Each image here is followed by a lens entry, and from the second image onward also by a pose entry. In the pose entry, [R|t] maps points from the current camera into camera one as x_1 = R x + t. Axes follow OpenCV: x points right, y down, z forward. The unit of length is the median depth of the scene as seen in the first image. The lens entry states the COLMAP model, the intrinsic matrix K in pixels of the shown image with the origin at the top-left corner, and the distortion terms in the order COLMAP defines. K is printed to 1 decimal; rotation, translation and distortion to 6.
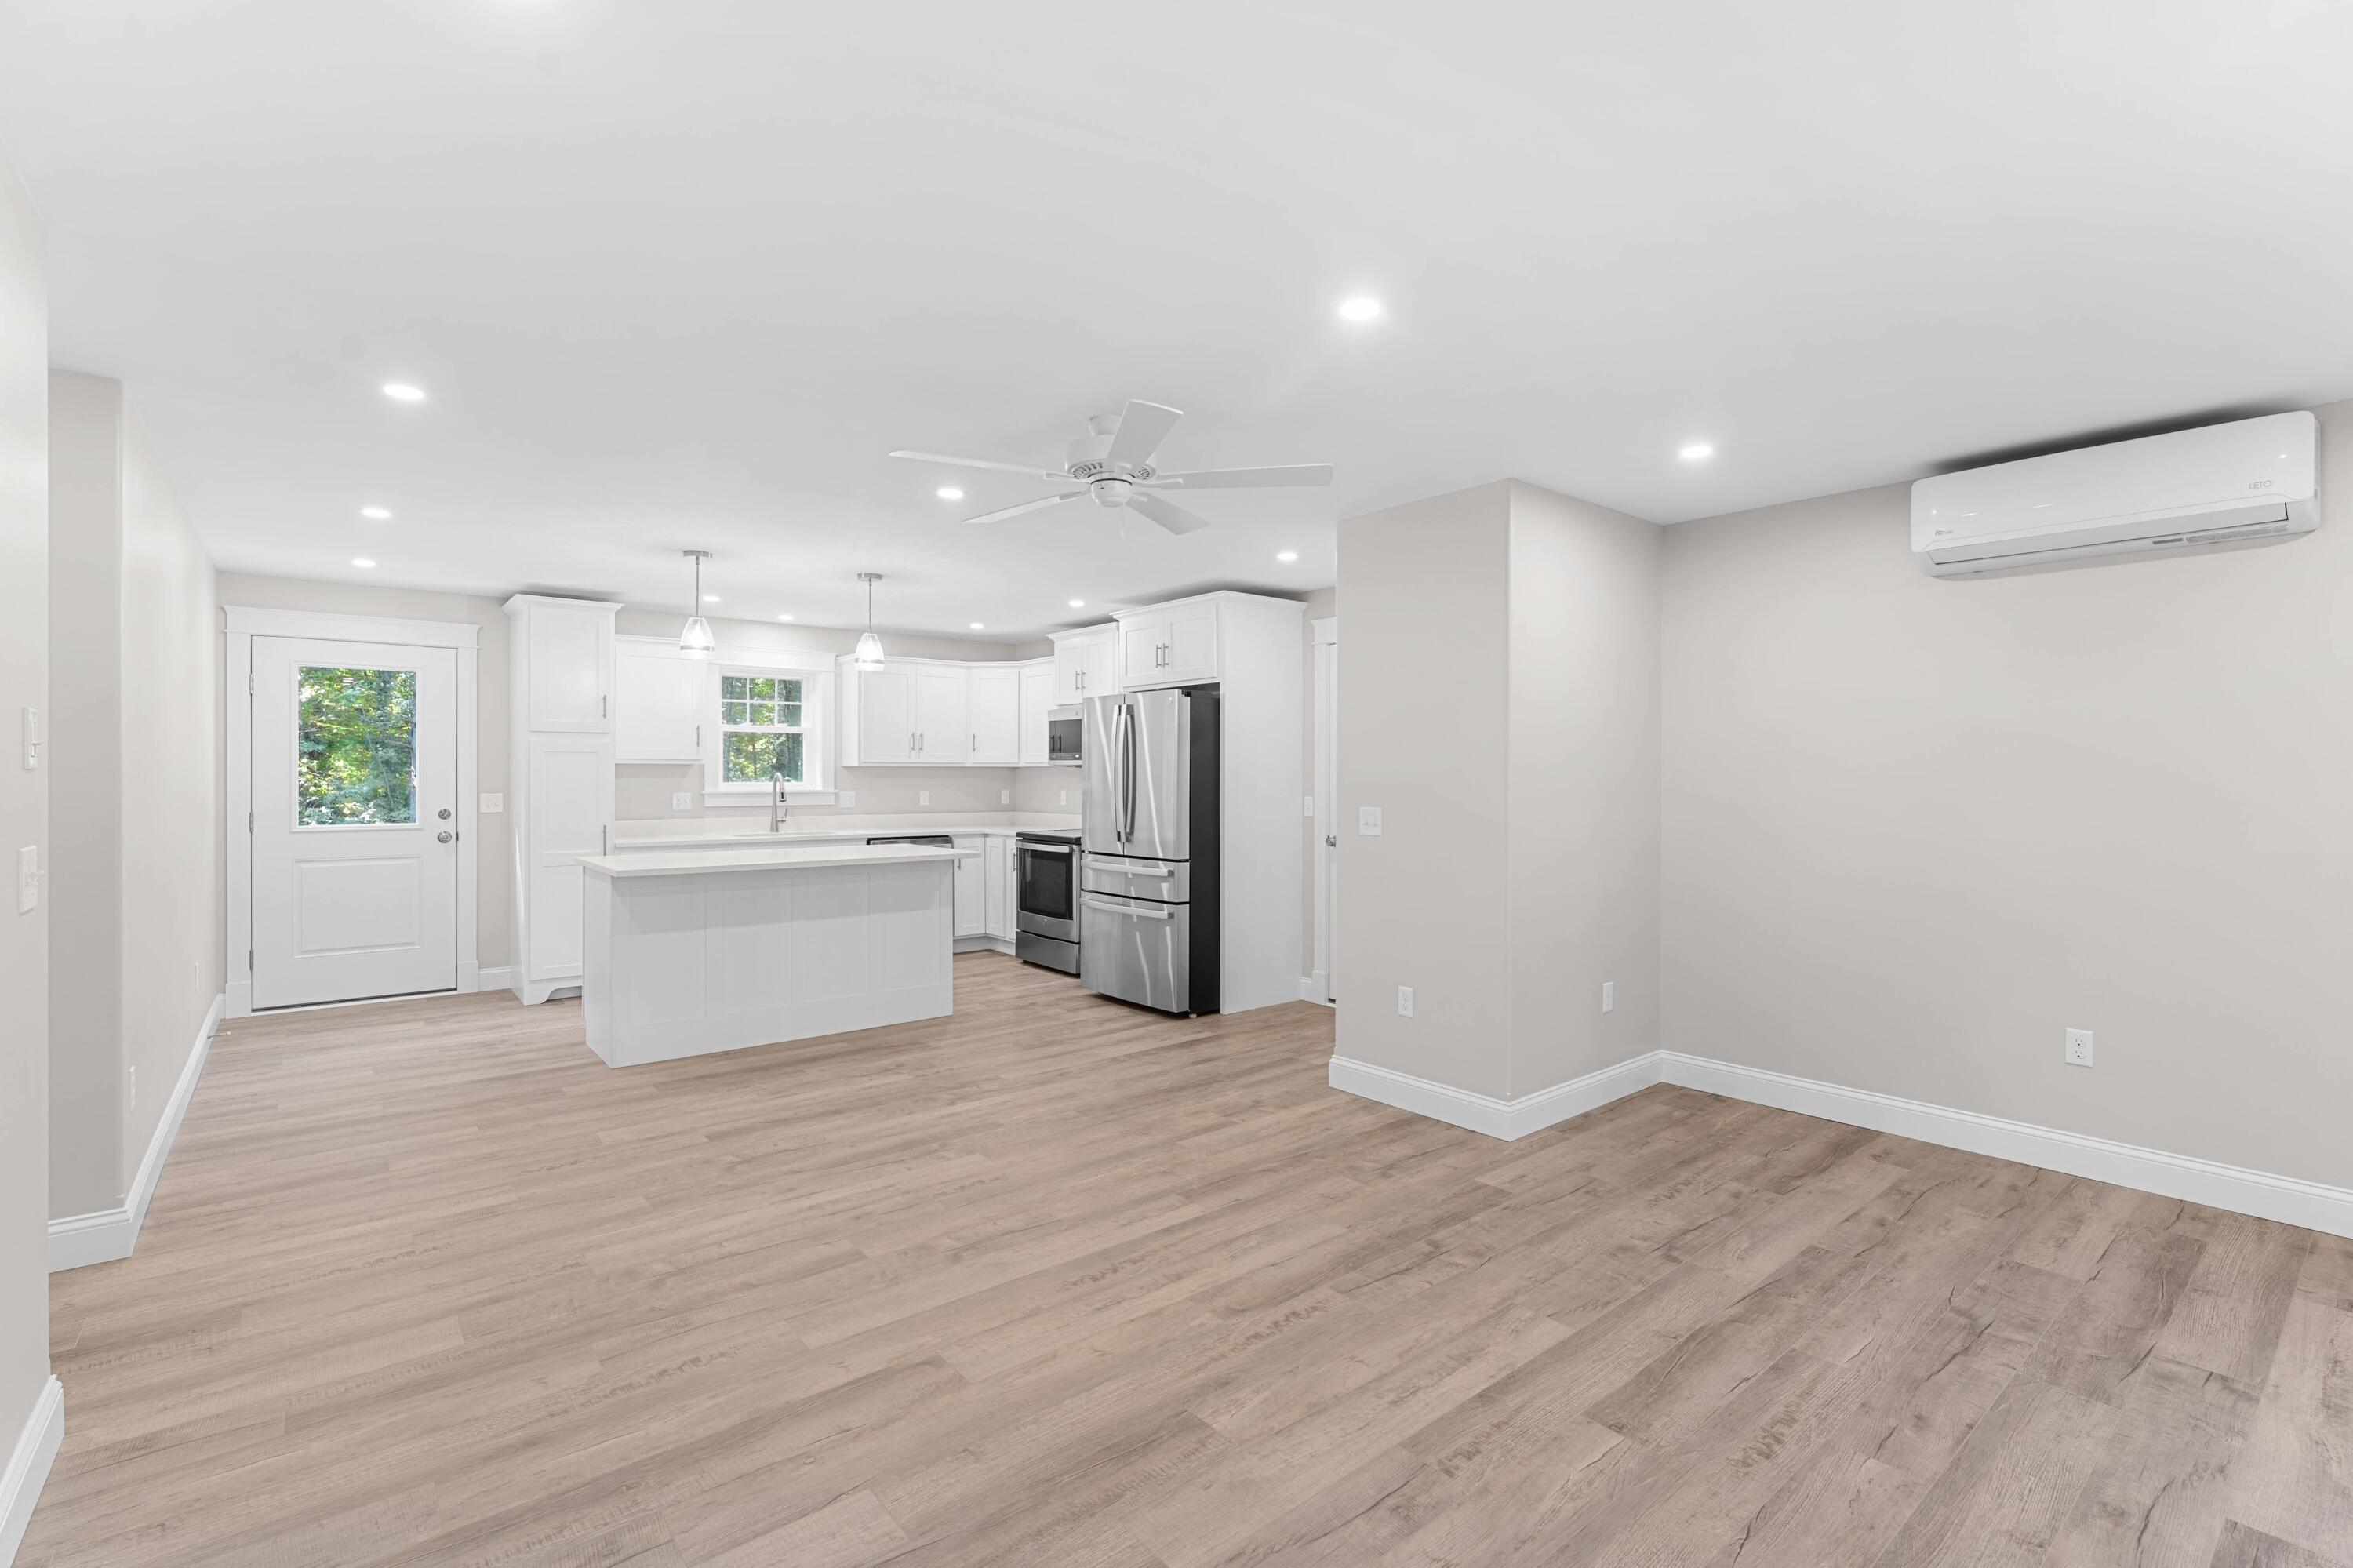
lens RADIAL K [[1049.8, 0, 1180.1], [0, 1049.8, 782.8], [0, 0, 1]] dist [-0.003301, -0.000425]
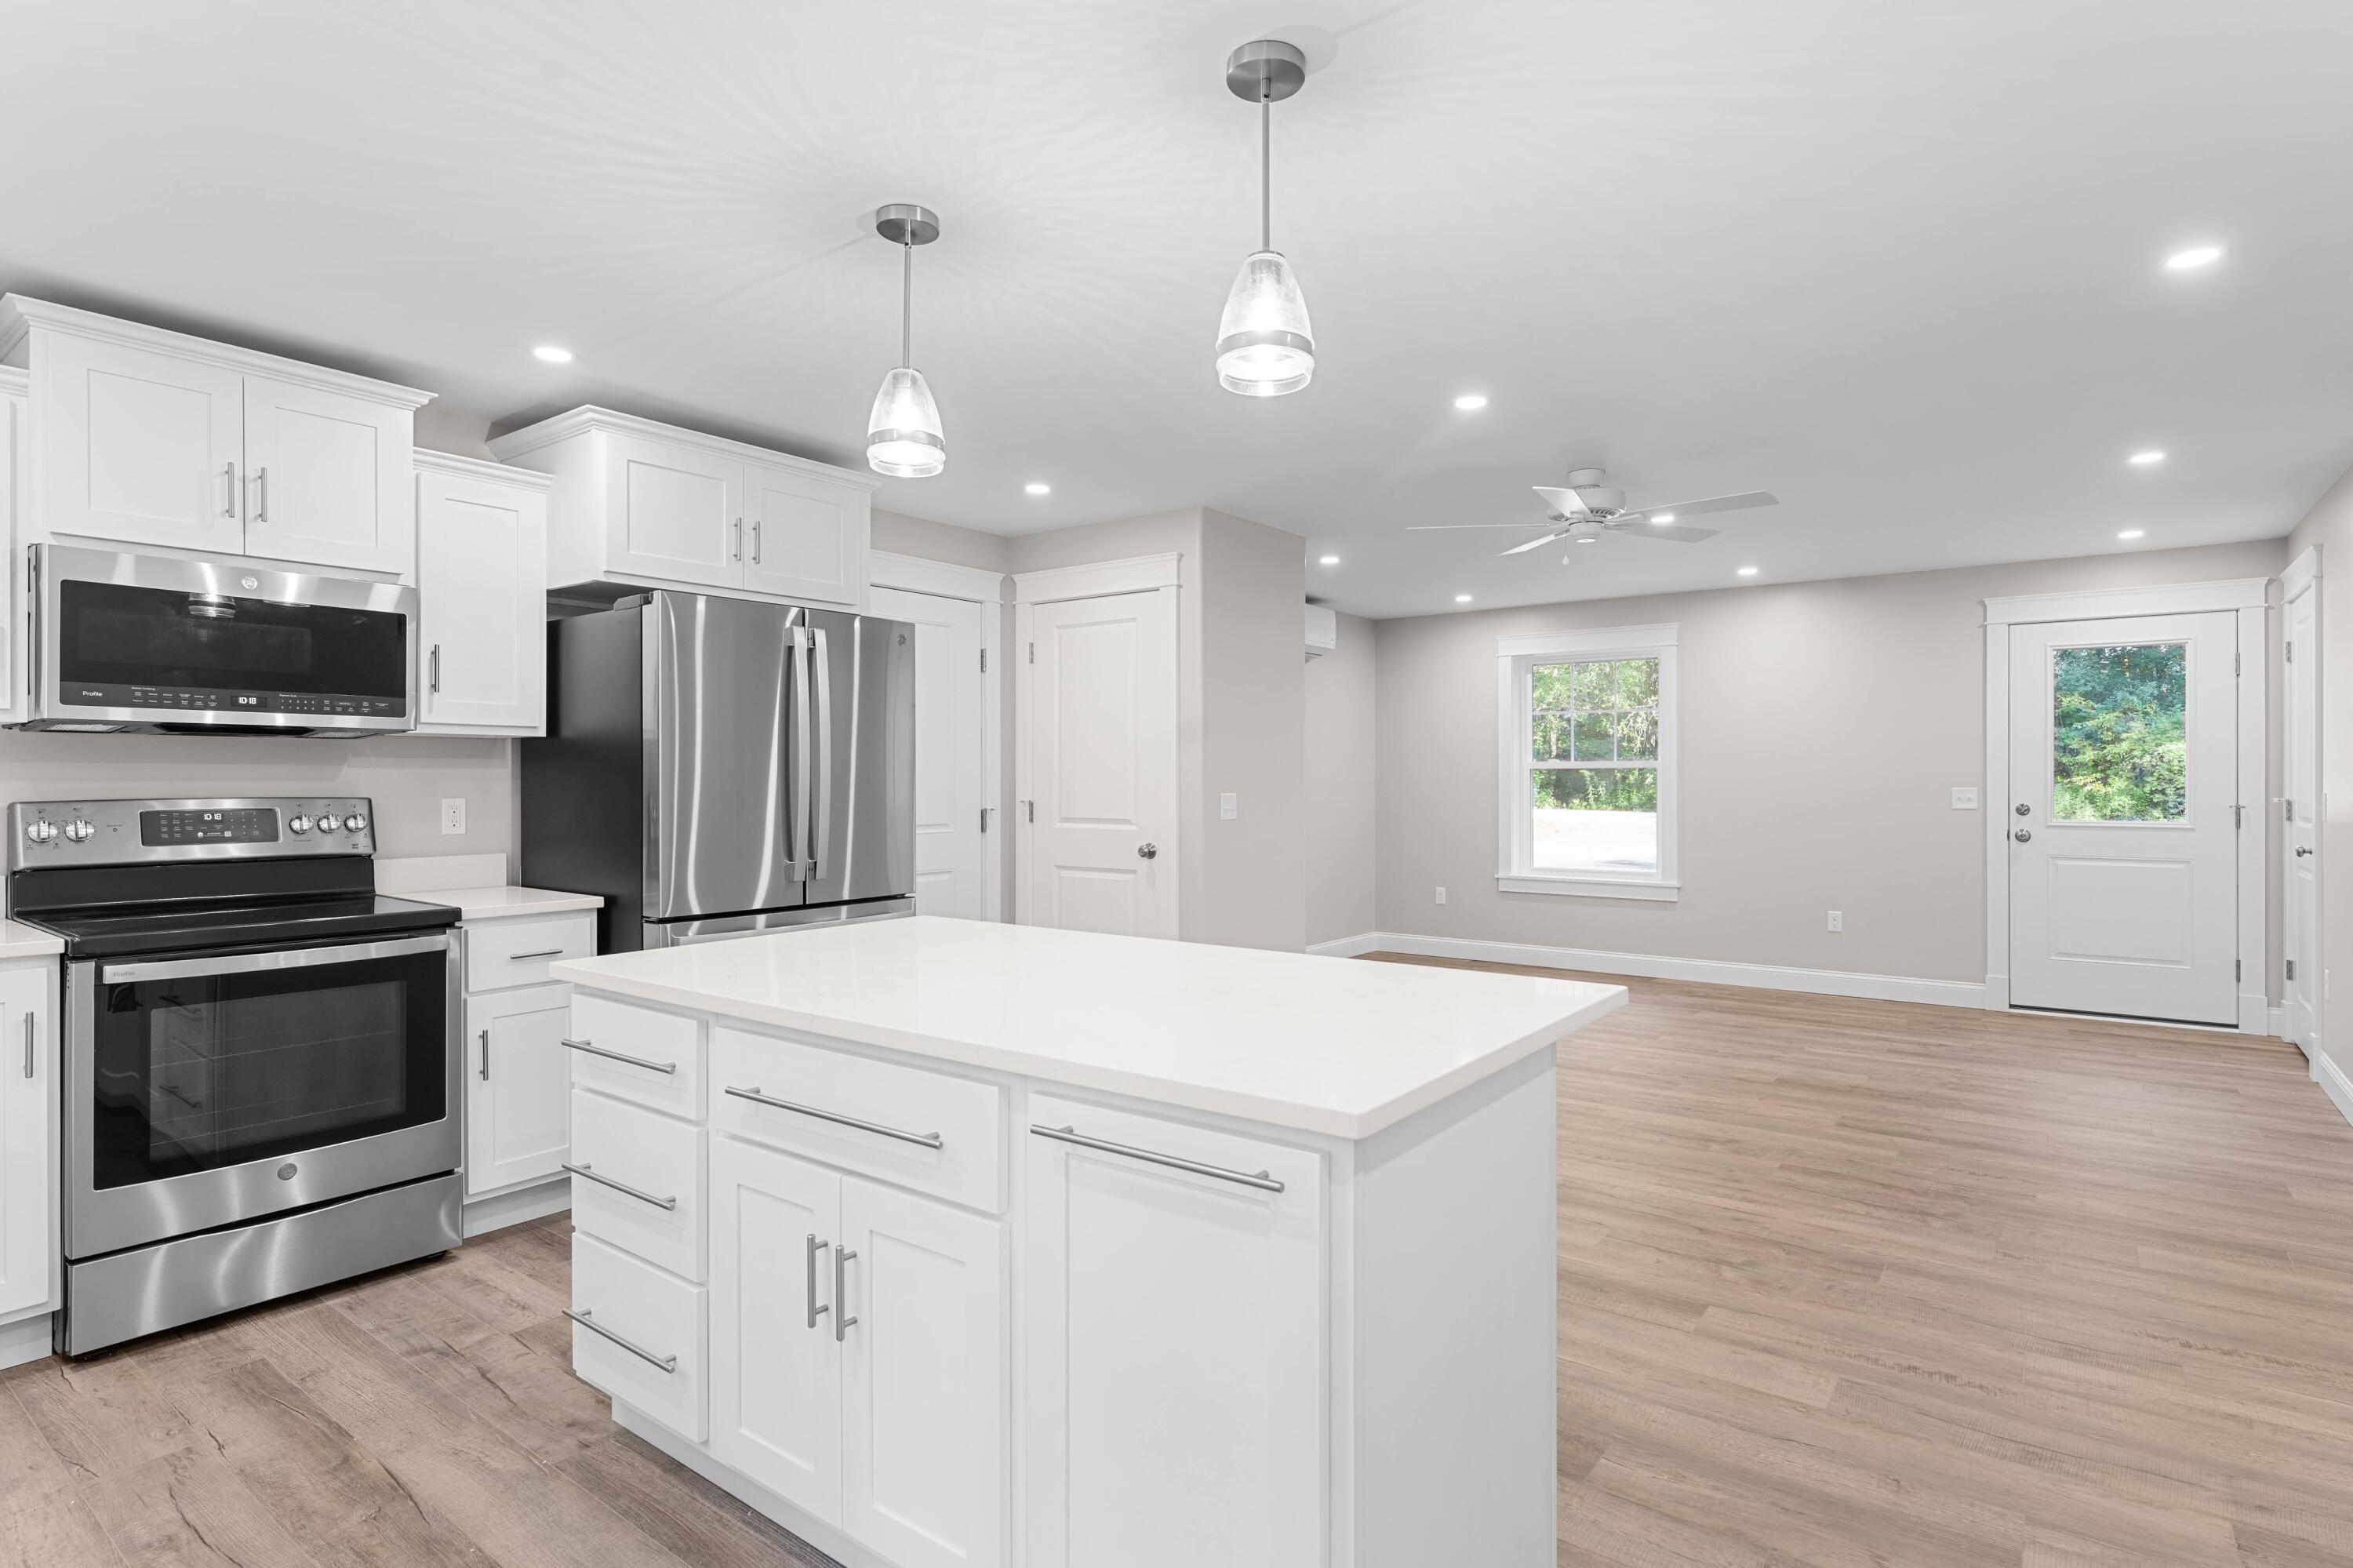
lens RADIAL K [[1198.6, 0, 1181.7], [0, 1198.6, 778.2], [0, 0, 1]] dist [0.000659, -0.000142]
pose [[-0.239375, -0.002914, 0.970923, -1.299123], [0.005879, 0.999973, 0.004451, 0.003236], [-0.970909, 0.006773, -0.239352, 1.769777]]
